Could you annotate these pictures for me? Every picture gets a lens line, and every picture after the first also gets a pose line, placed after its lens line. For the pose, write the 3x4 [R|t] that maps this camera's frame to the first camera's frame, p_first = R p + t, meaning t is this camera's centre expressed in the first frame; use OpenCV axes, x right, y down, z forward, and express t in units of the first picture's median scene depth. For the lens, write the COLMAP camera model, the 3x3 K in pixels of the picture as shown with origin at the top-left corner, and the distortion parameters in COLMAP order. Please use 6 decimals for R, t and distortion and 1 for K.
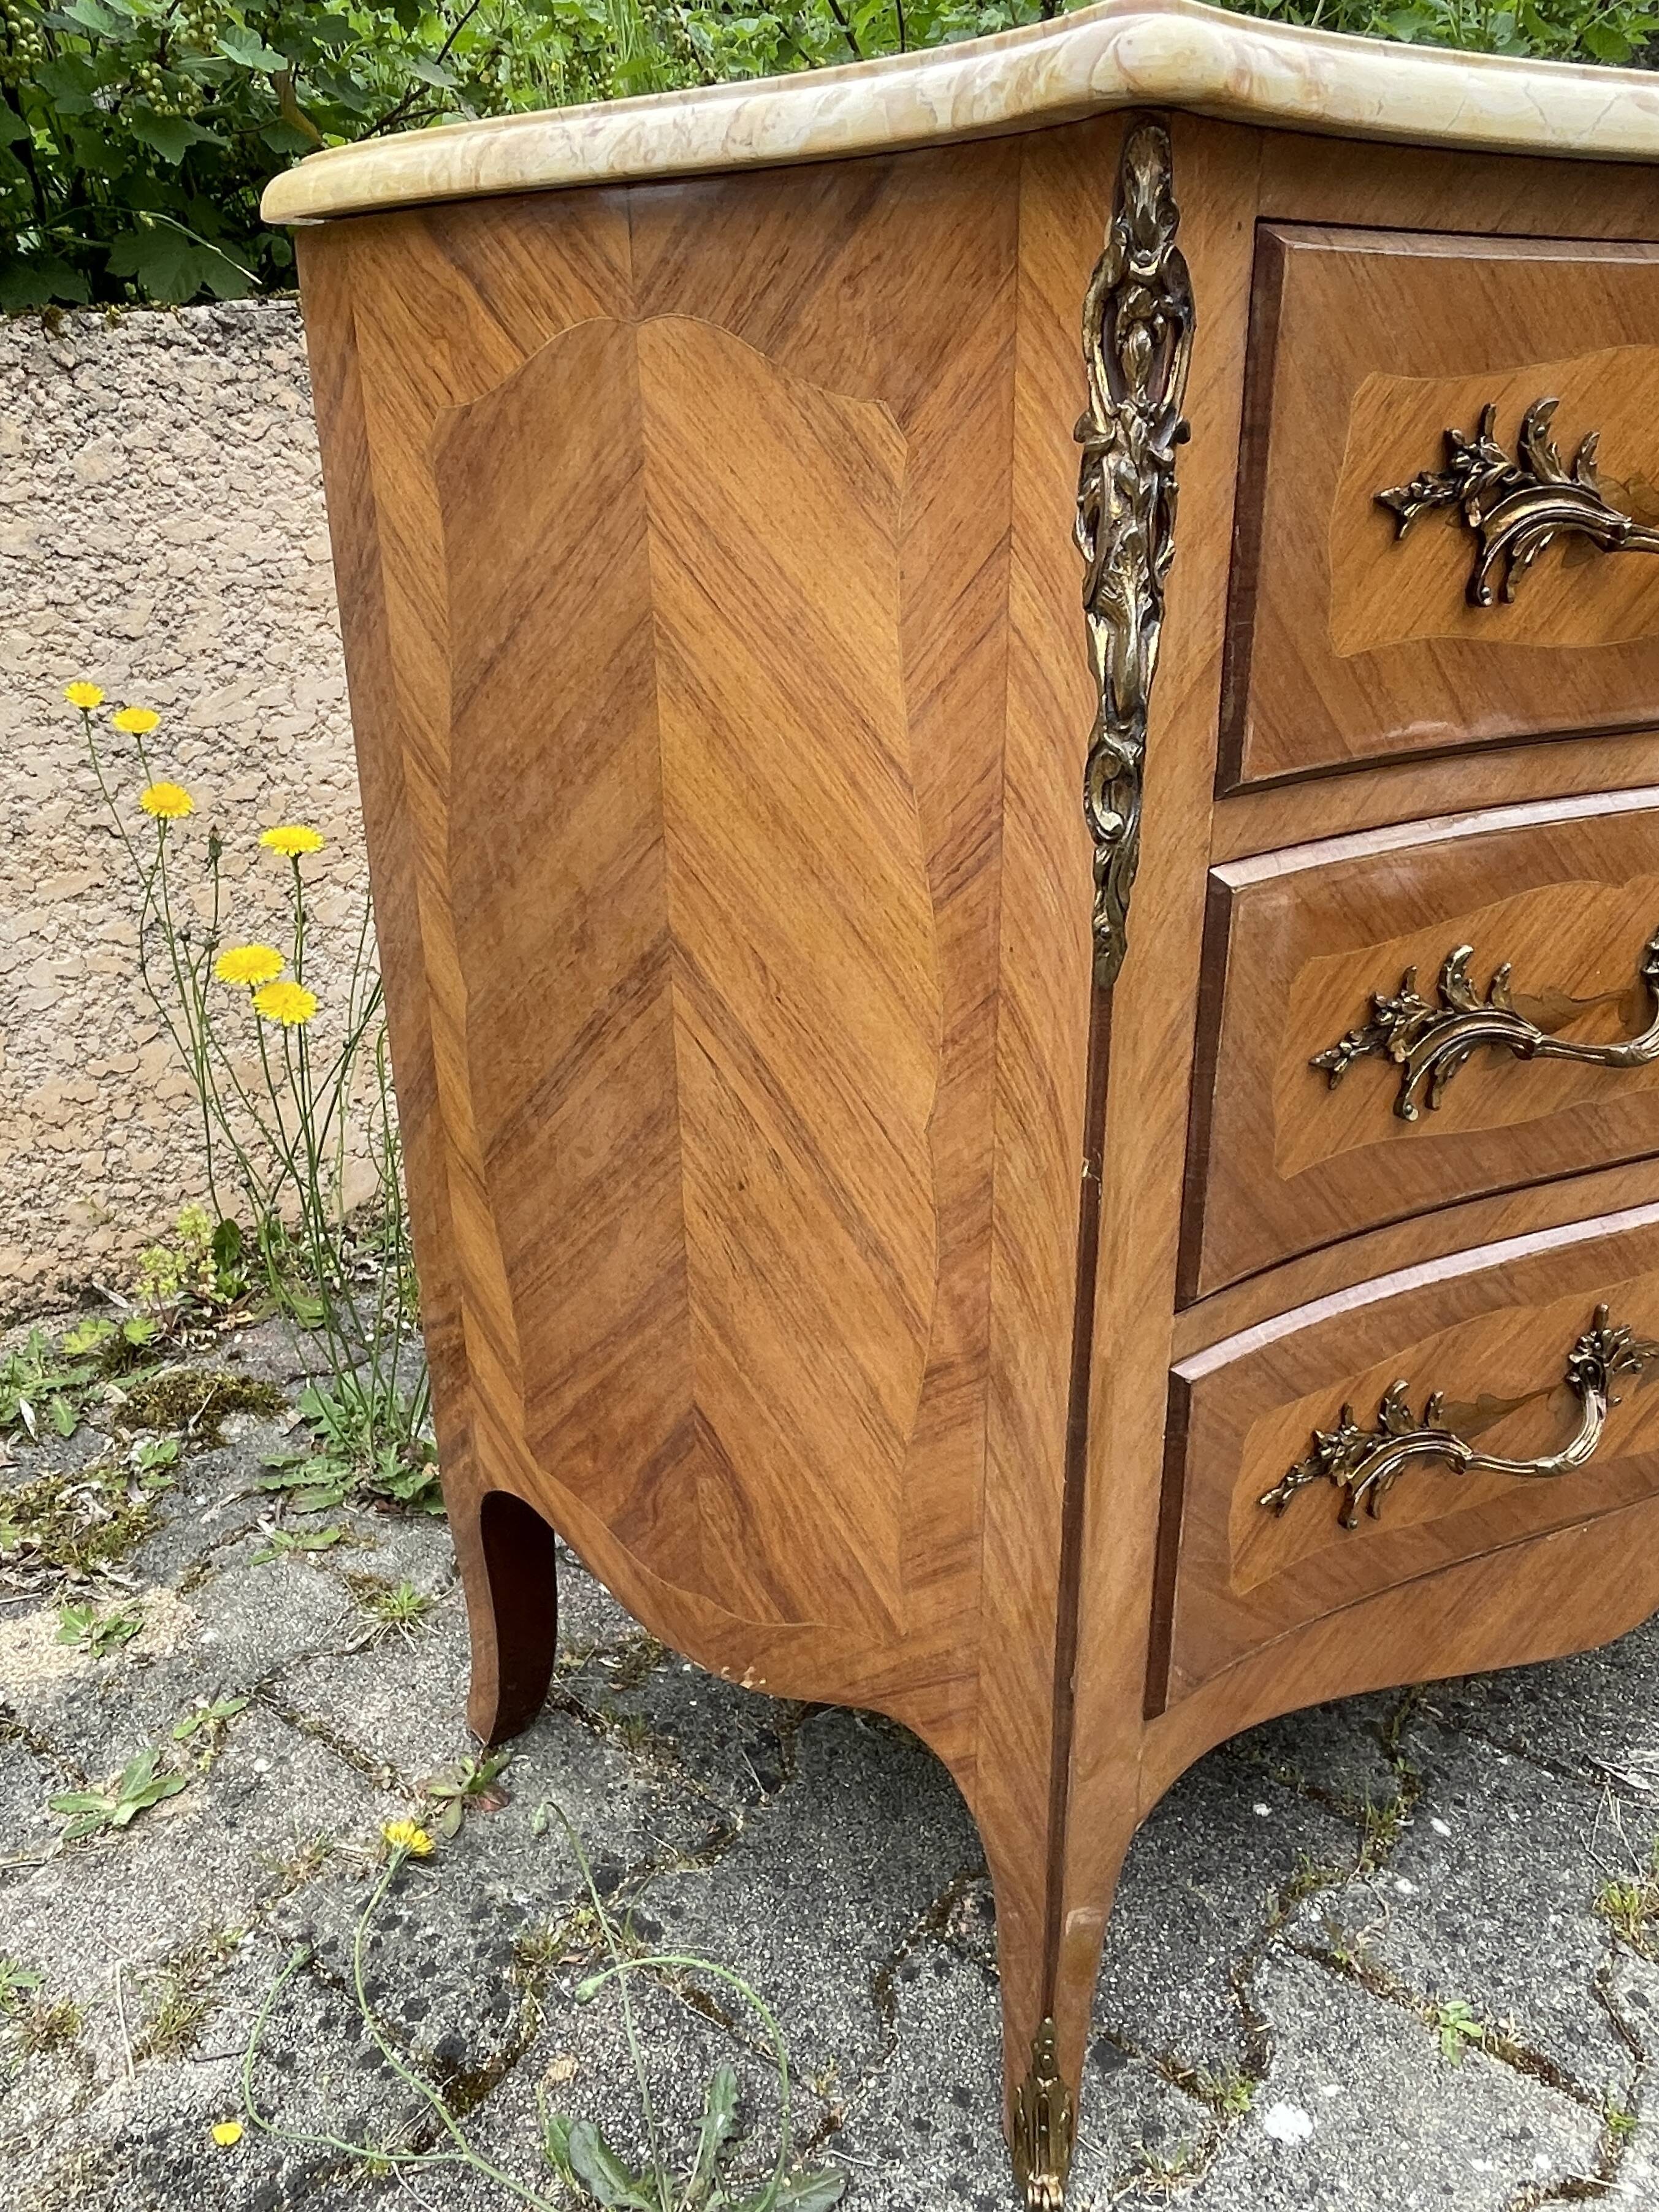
lens RADIAL K [[1681.9, 0, 822.9], [0, 1681.9, 1078.5], [0, 0, 1]] dist [0.001733, -0.005842]
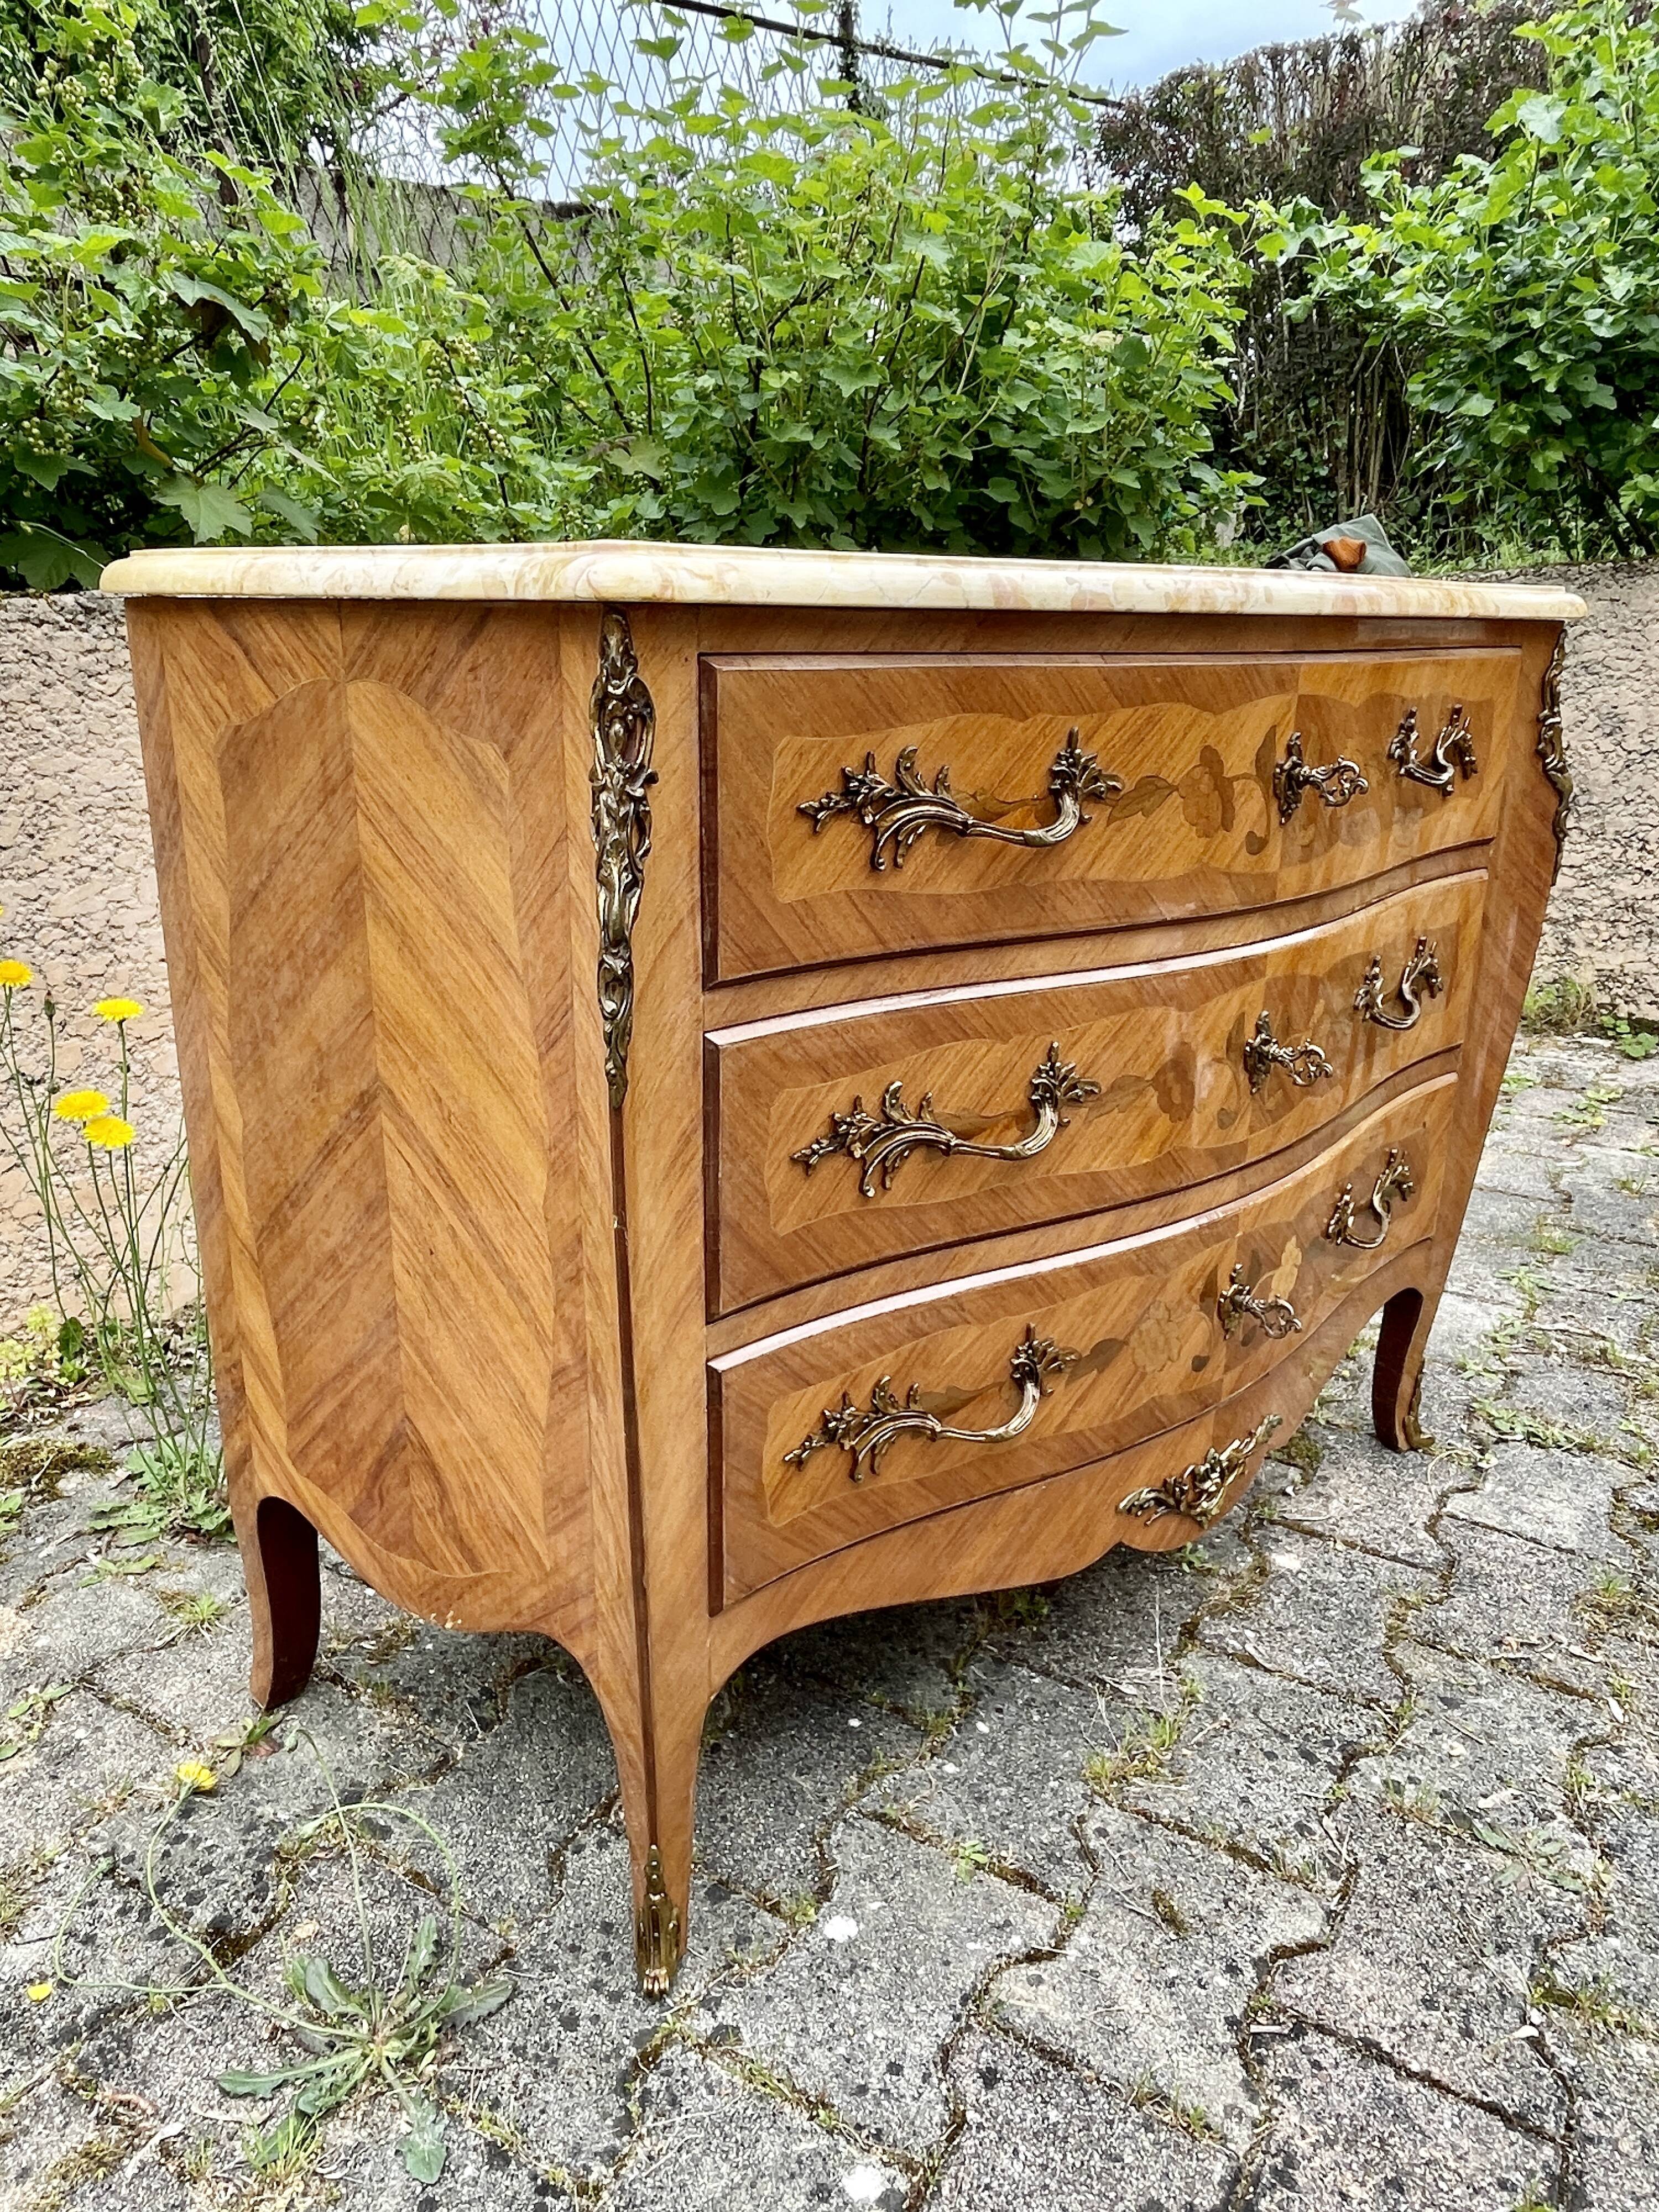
lens RADIAL K [[1508.0, 0, 817.3], [0, 1508.0, 1077.0], [0, 0, 1]] dist [-0.003168, 0.000597]
pose [[0.994204, -0.006525, 0.107311, 0.131279], [0.015987, 0.996031, -0.087558, 0.030360], [-0.106314, 0.088766, 0.990363, -0.299549]]
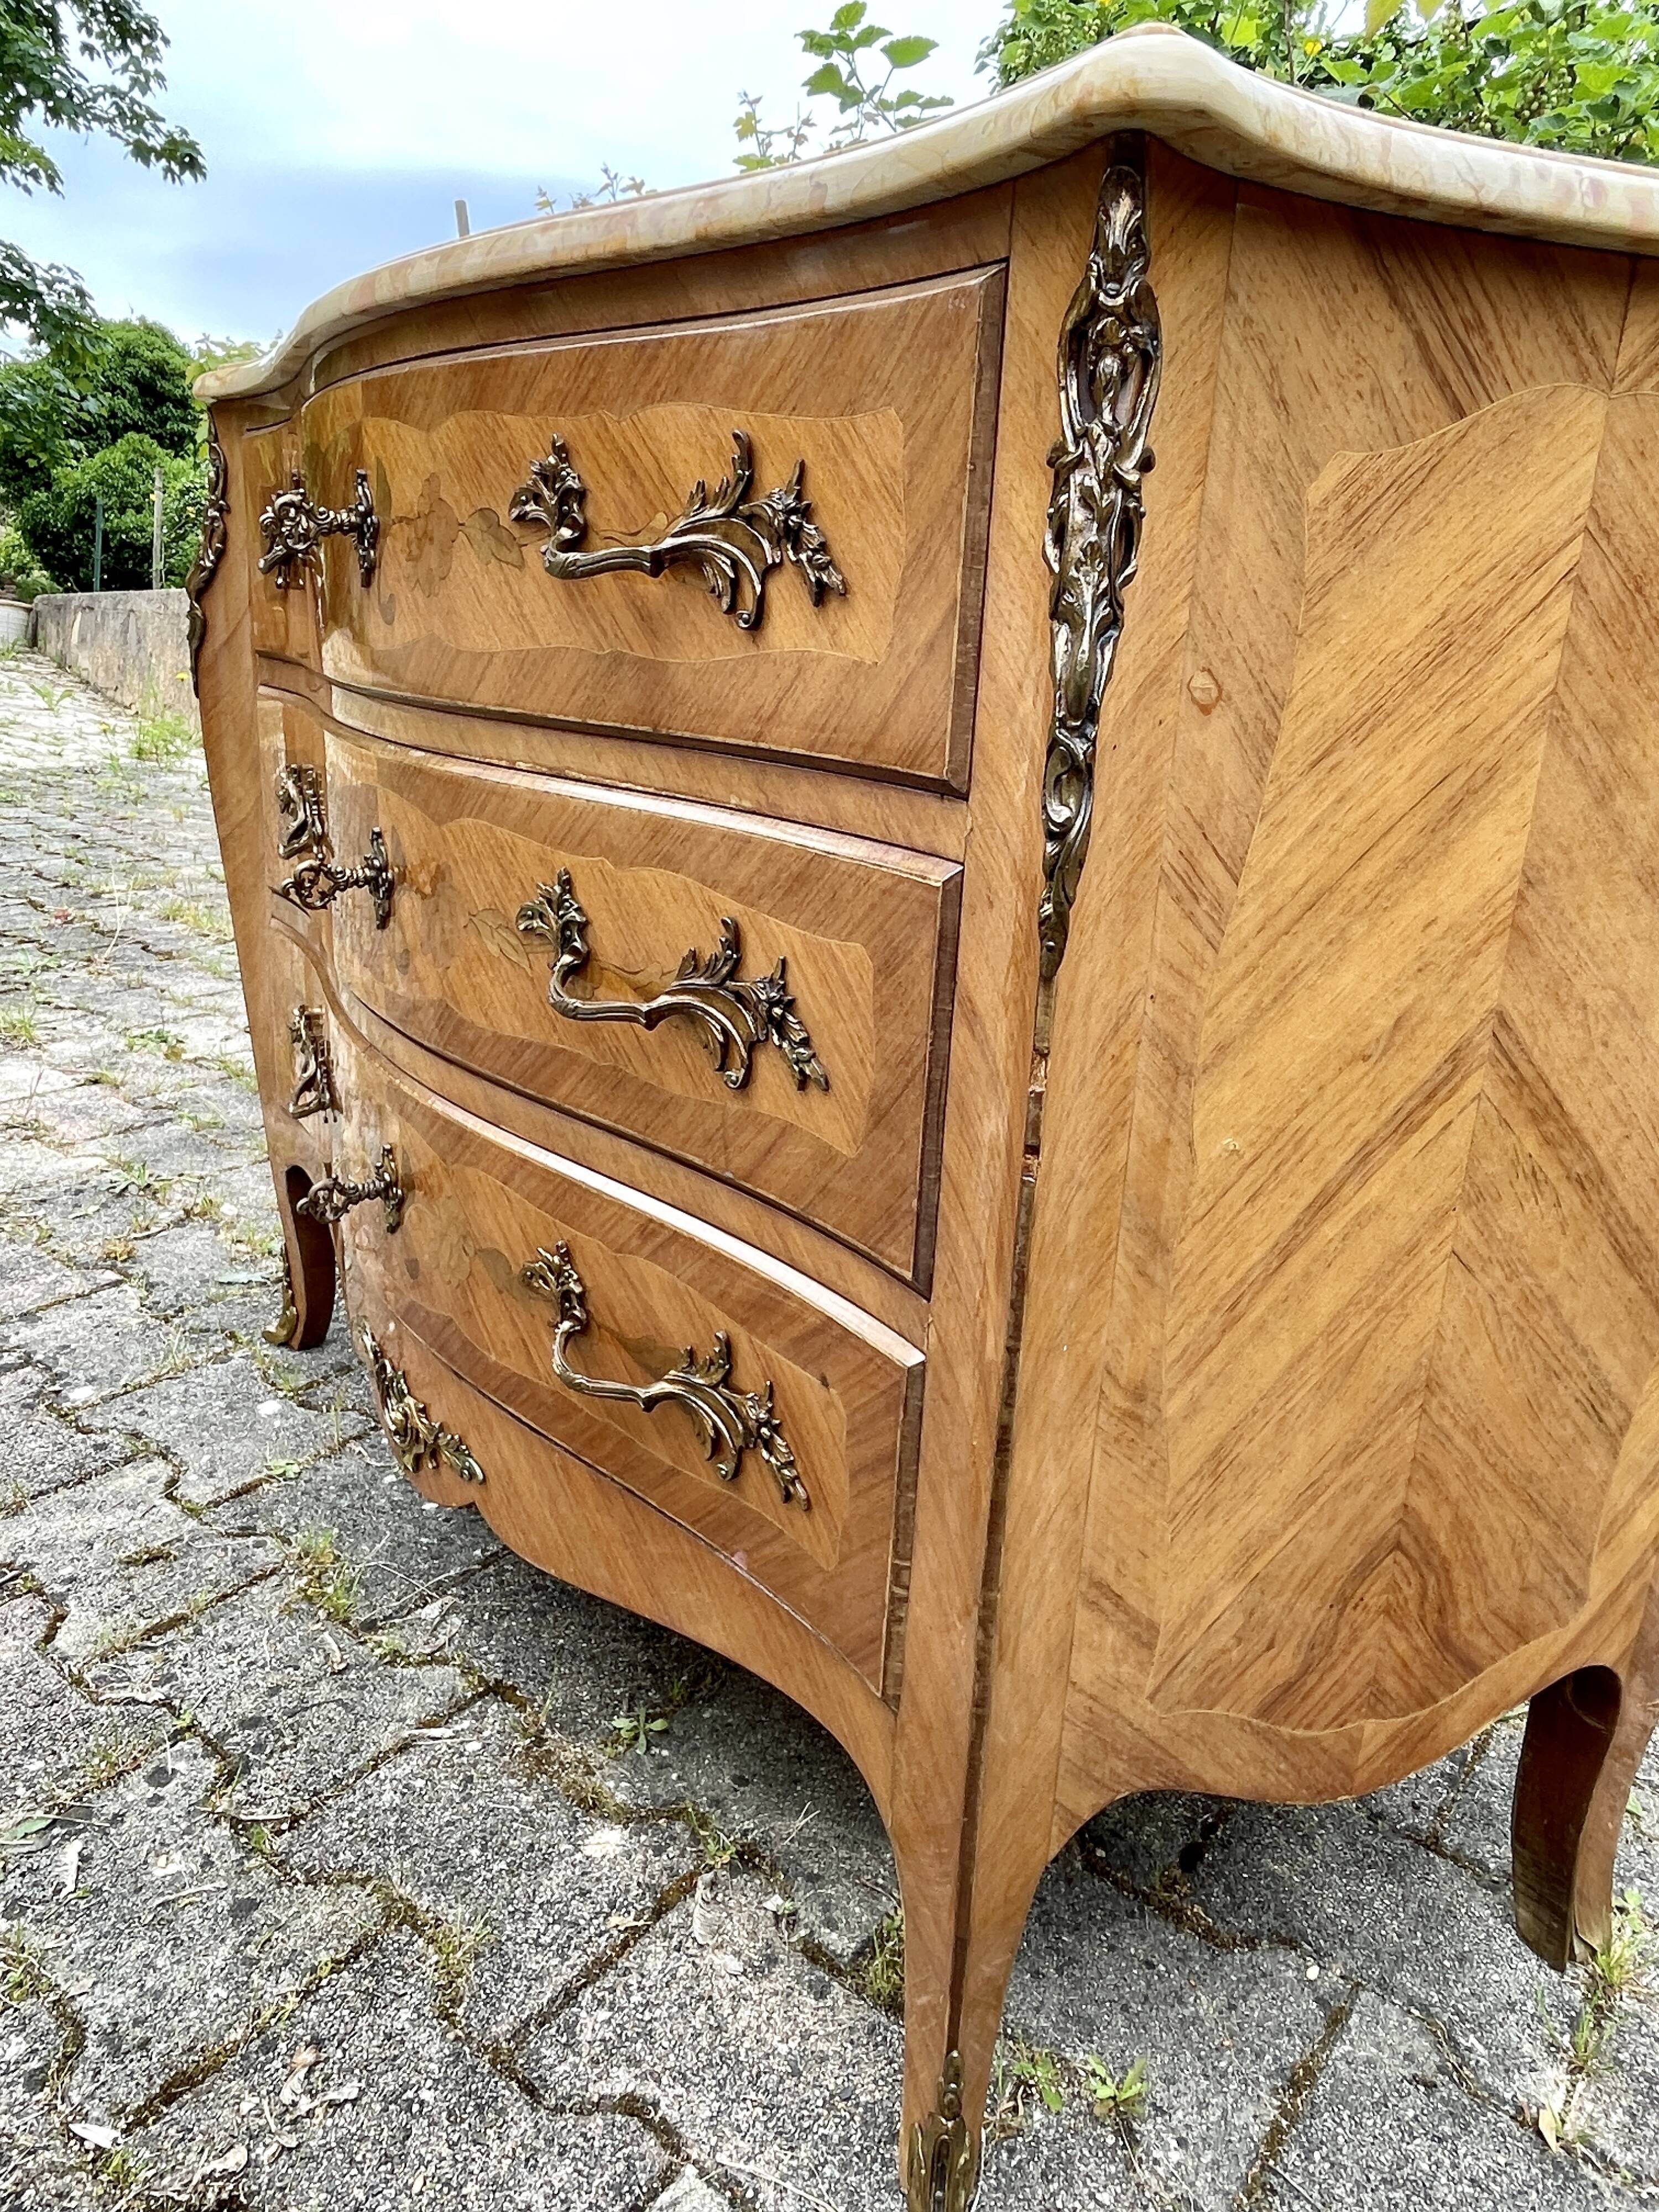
lens RADIAL K [[1501.5, 0, 817.3], [0, 1501.5, 1057.3], [0, 0, 1]] dist [-0.007127, 0.003966]
pose [[-0.017526, 0.299776, -0.953849, 1.769999], [-0.424458, 0.861533, 0.278562, -0.439498], [0.905278, 0.409750, 0.112143, 1.233261]]
